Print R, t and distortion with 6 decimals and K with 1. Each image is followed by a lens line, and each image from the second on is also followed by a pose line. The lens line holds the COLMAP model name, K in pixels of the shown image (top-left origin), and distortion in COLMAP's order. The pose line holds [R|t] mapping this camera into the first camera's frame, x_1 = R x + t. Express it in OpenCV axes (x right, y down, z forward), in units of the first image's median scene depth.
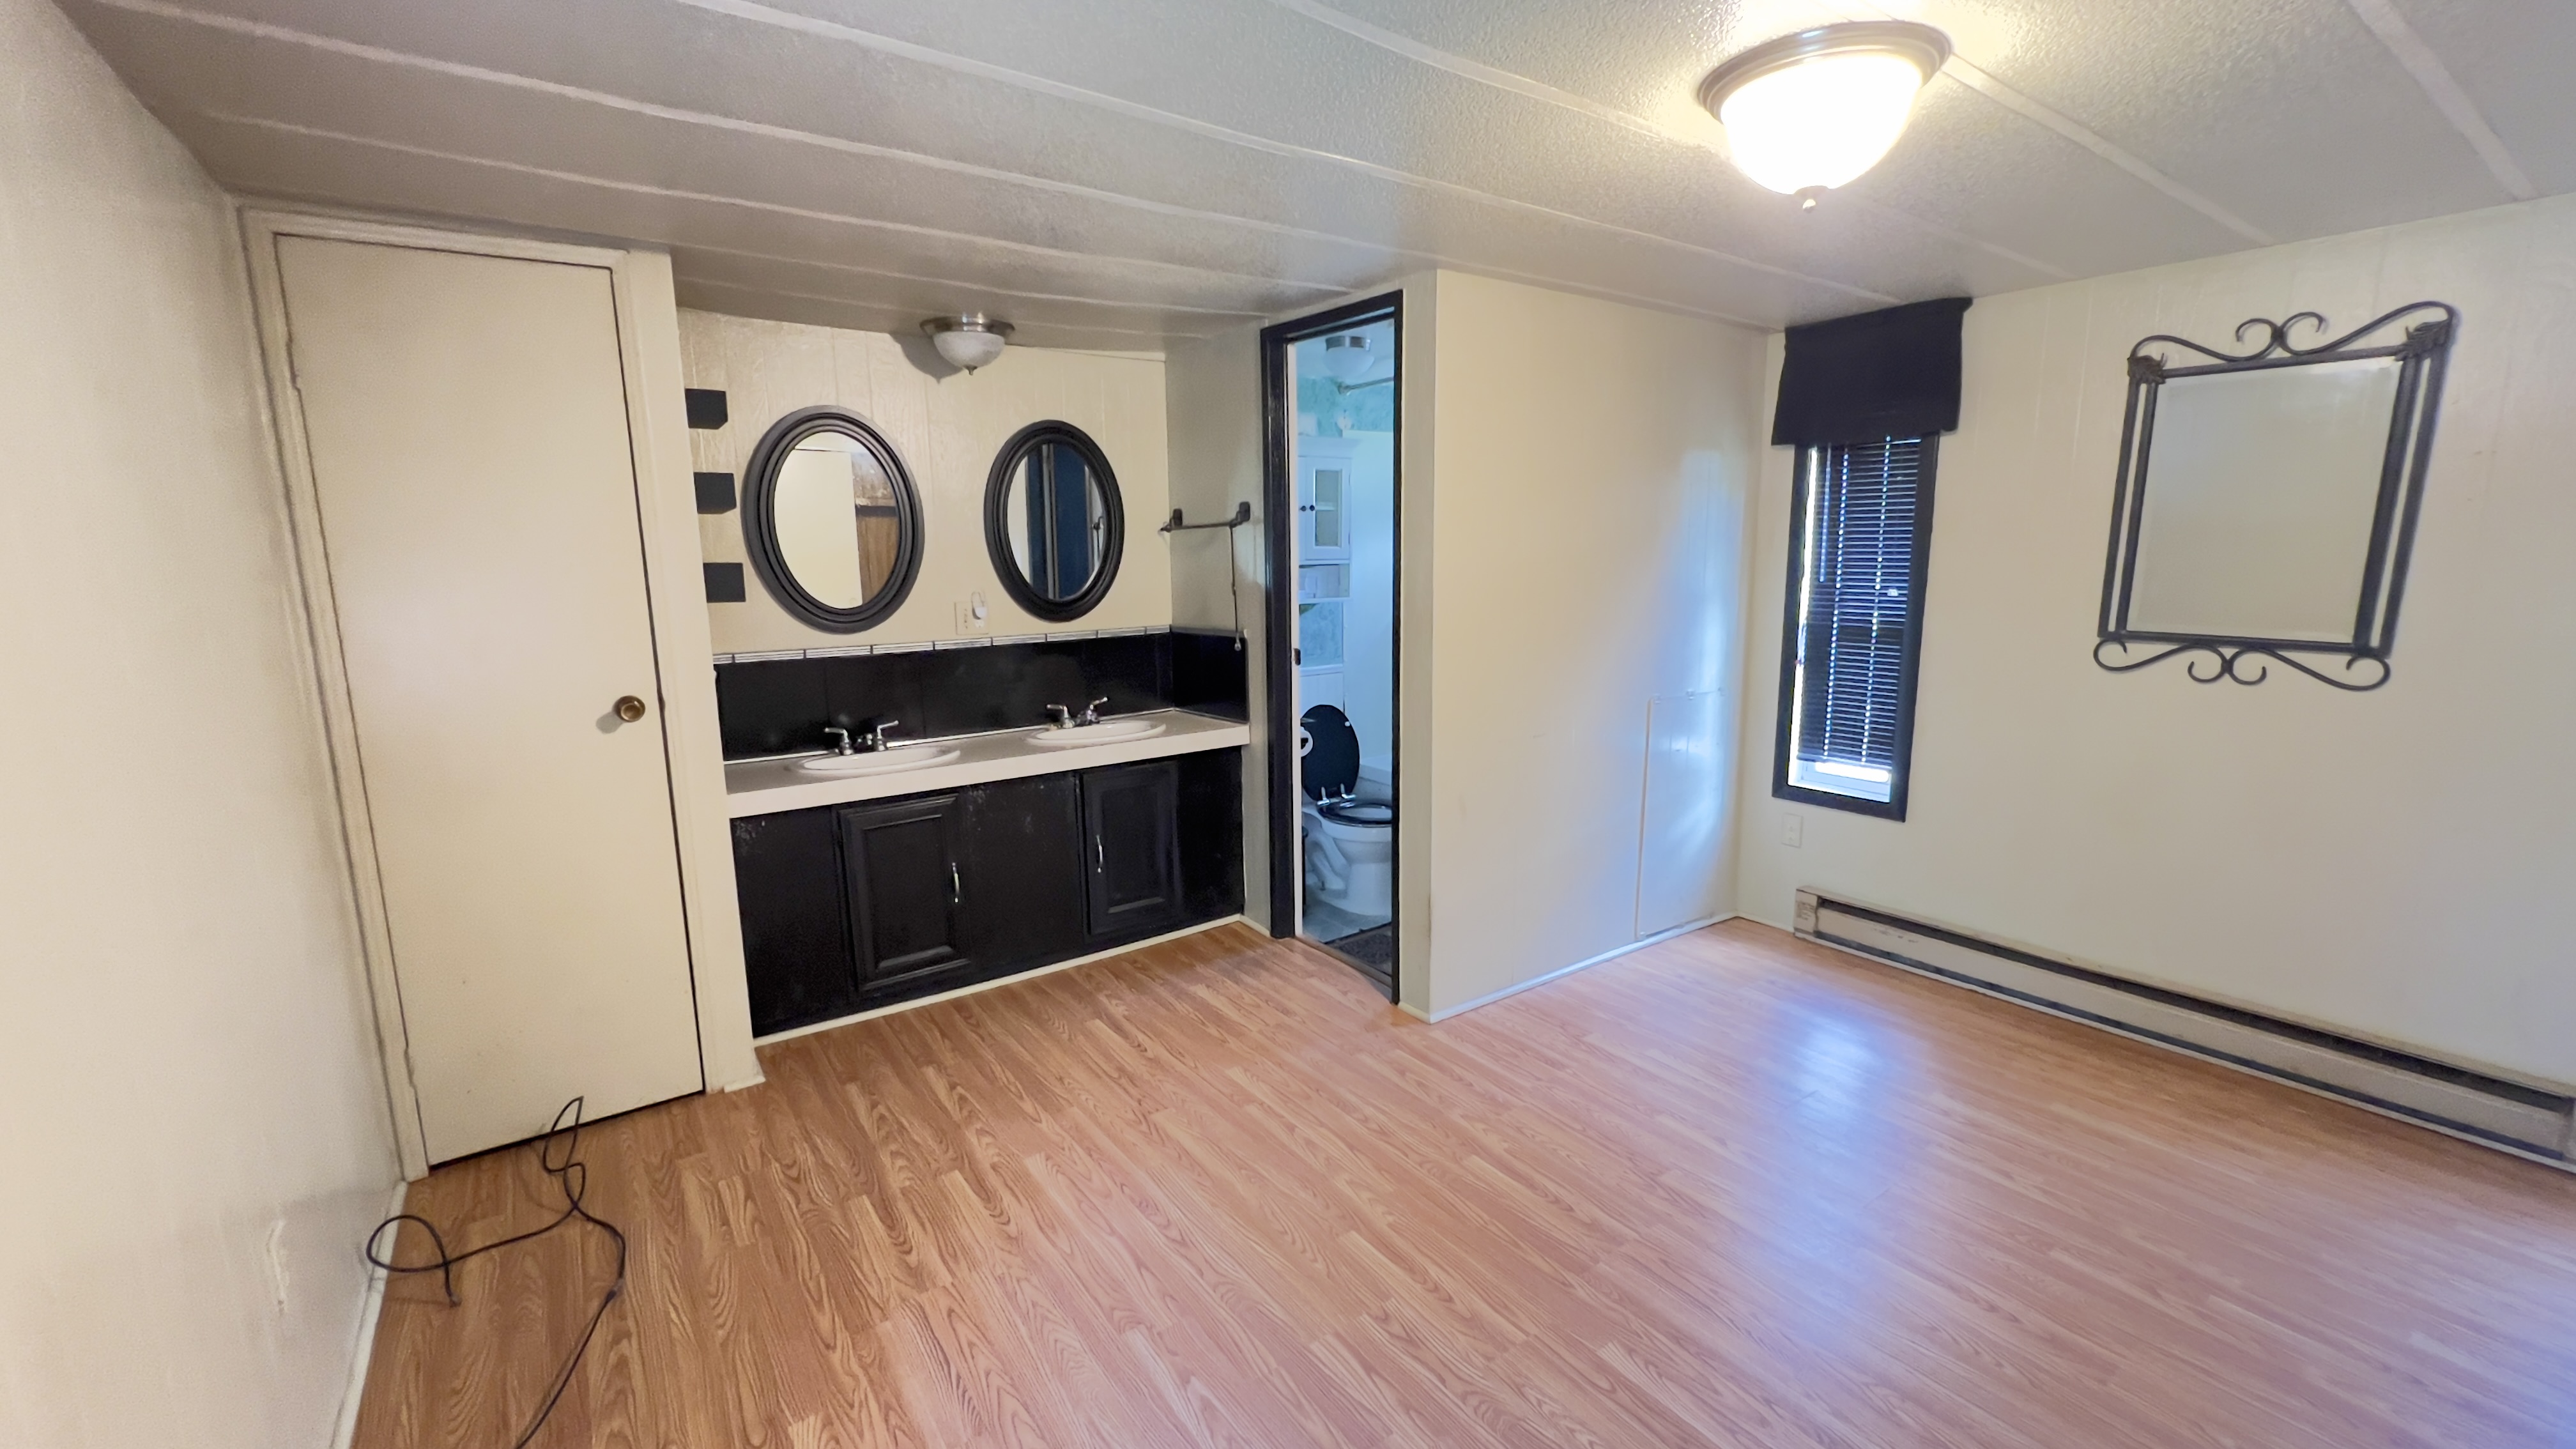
lens RADIAL K [[1036.9, 0, 1287.5], [0, 1036.9, 724.1], [0, 0, 1]] dist [-0.002605, 0.001144]
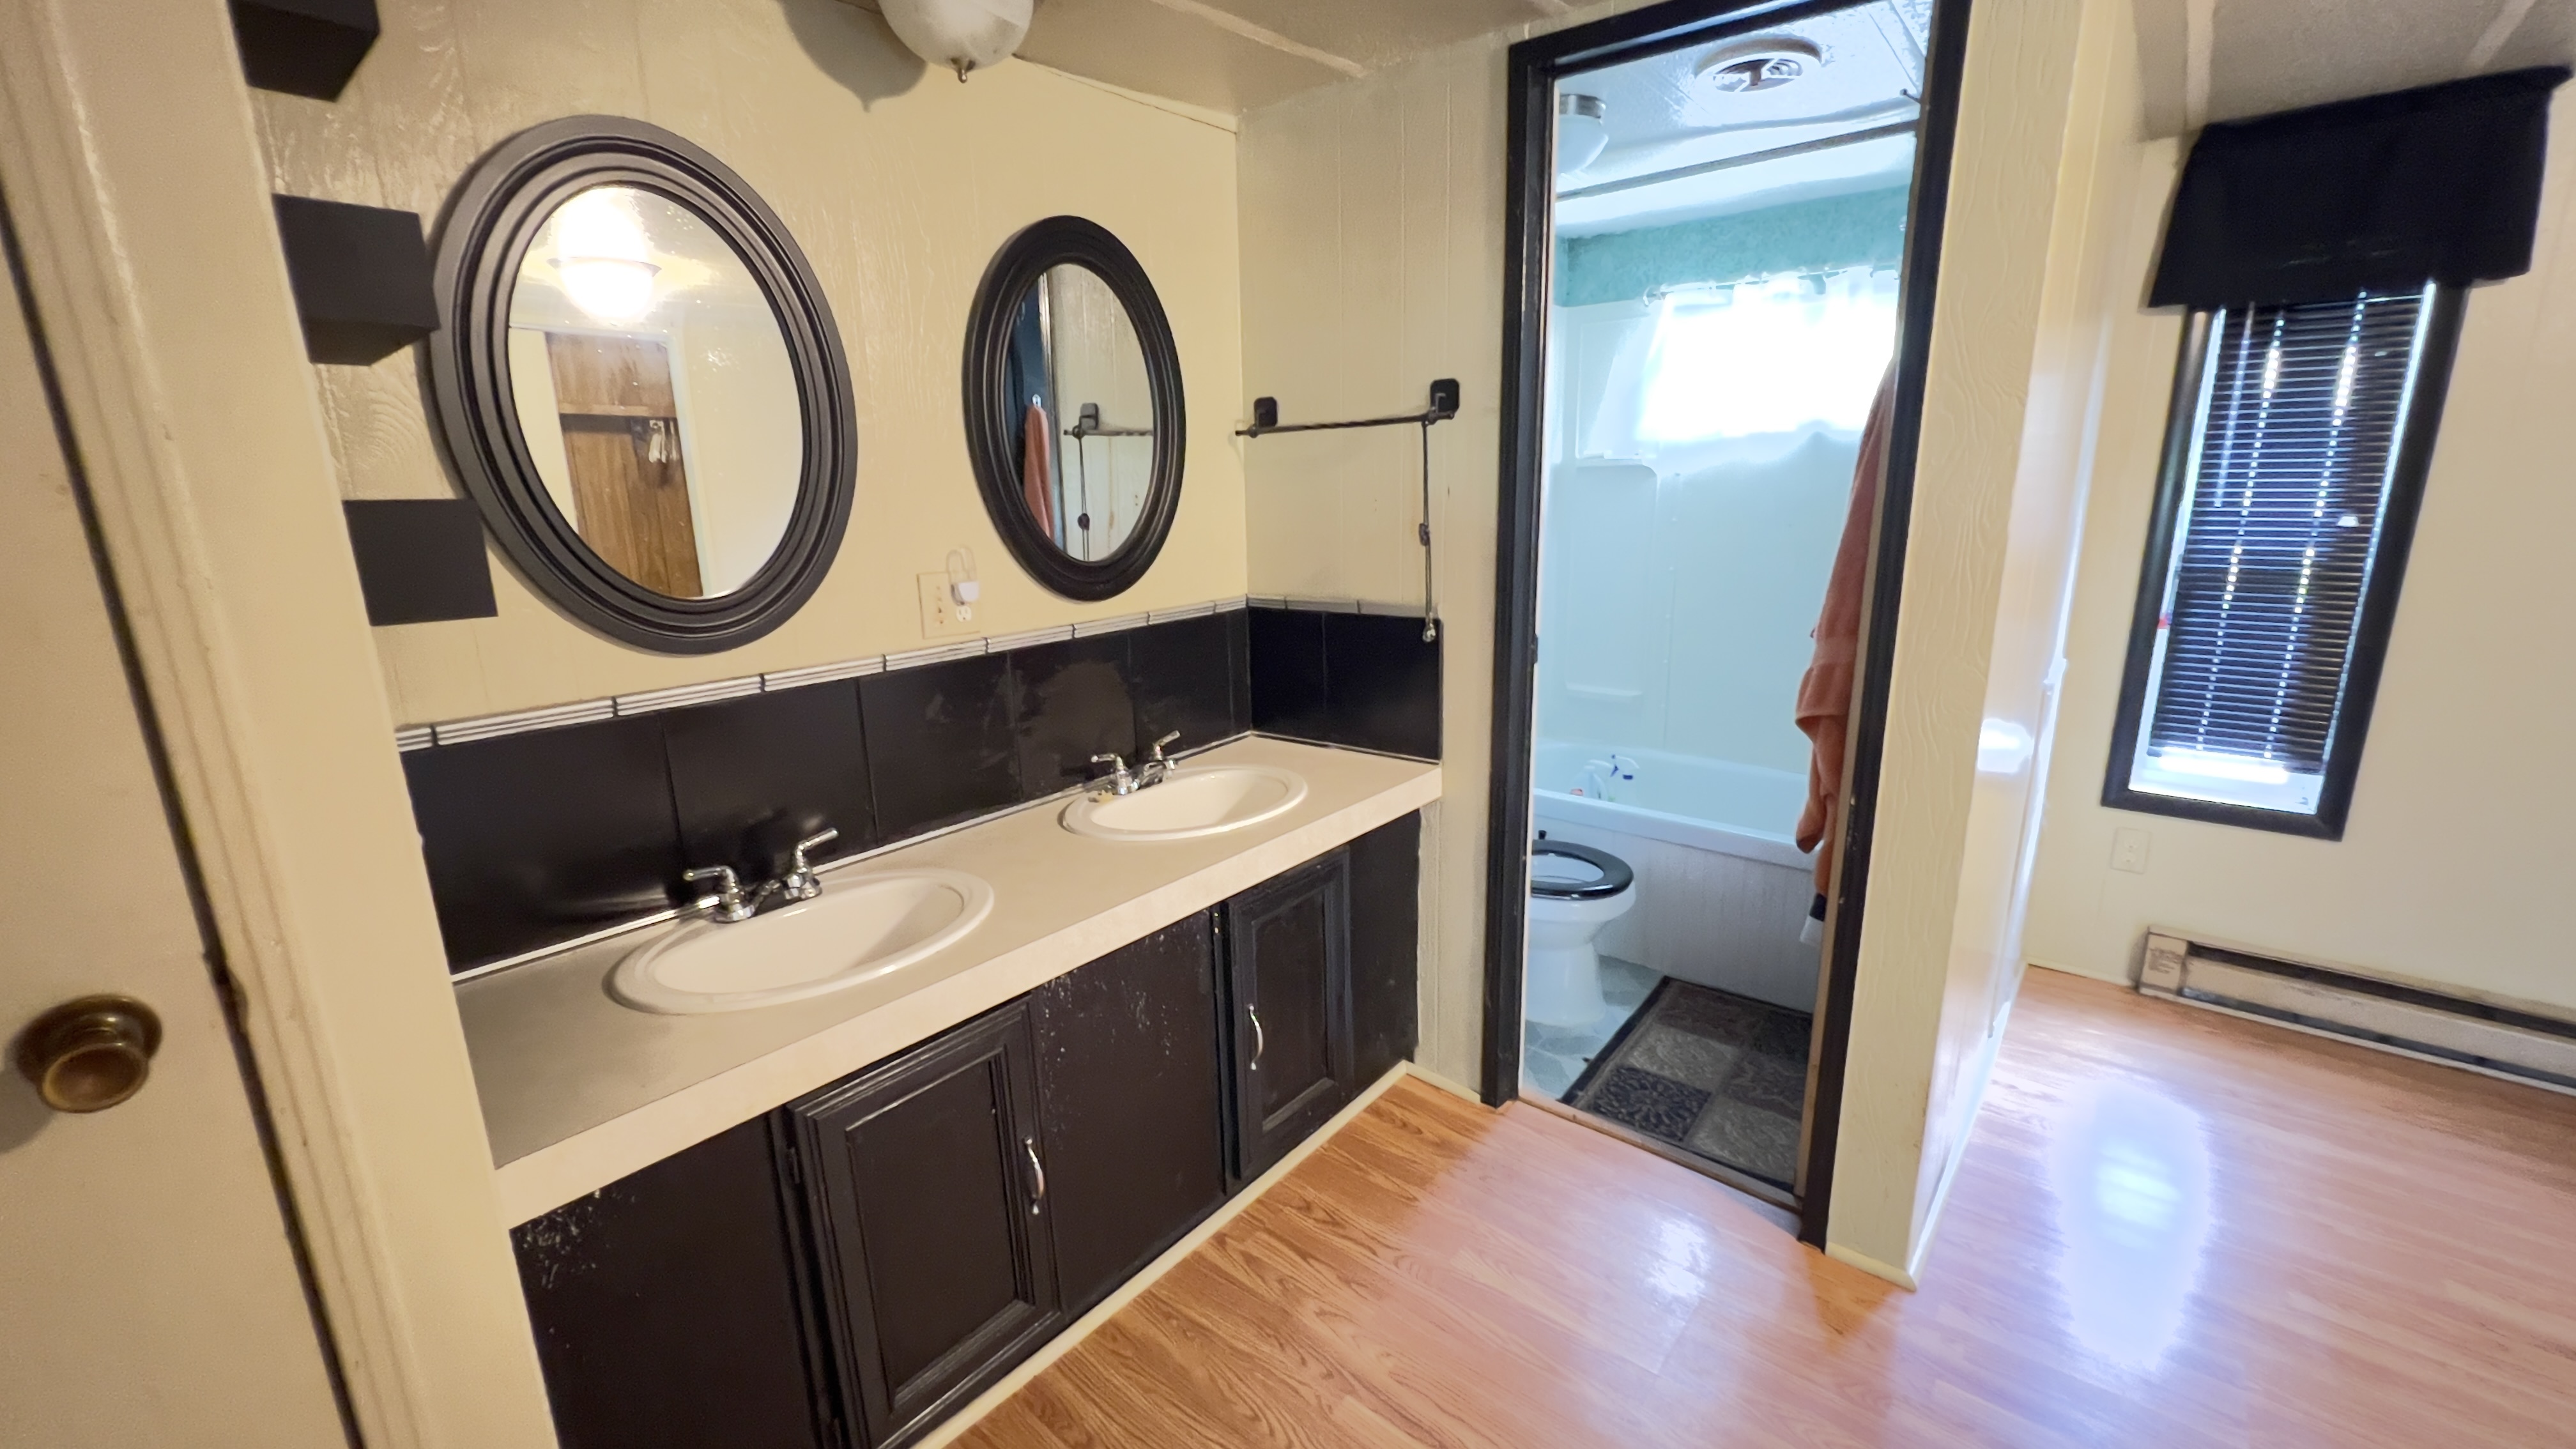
lens RADIAL K [[1036.9, 0, 1293.0], [0, 1036.9, 729.0], [0, 0, 1]] dist [-0.002605, 0.001144]
pose [[0.970423, -0.065826, 0.232262, -0.311423], [0.048786, 0.995730, 0.078366, -0.085937], [-0.236428, -0.064717, 0.969491, 0.540330]]
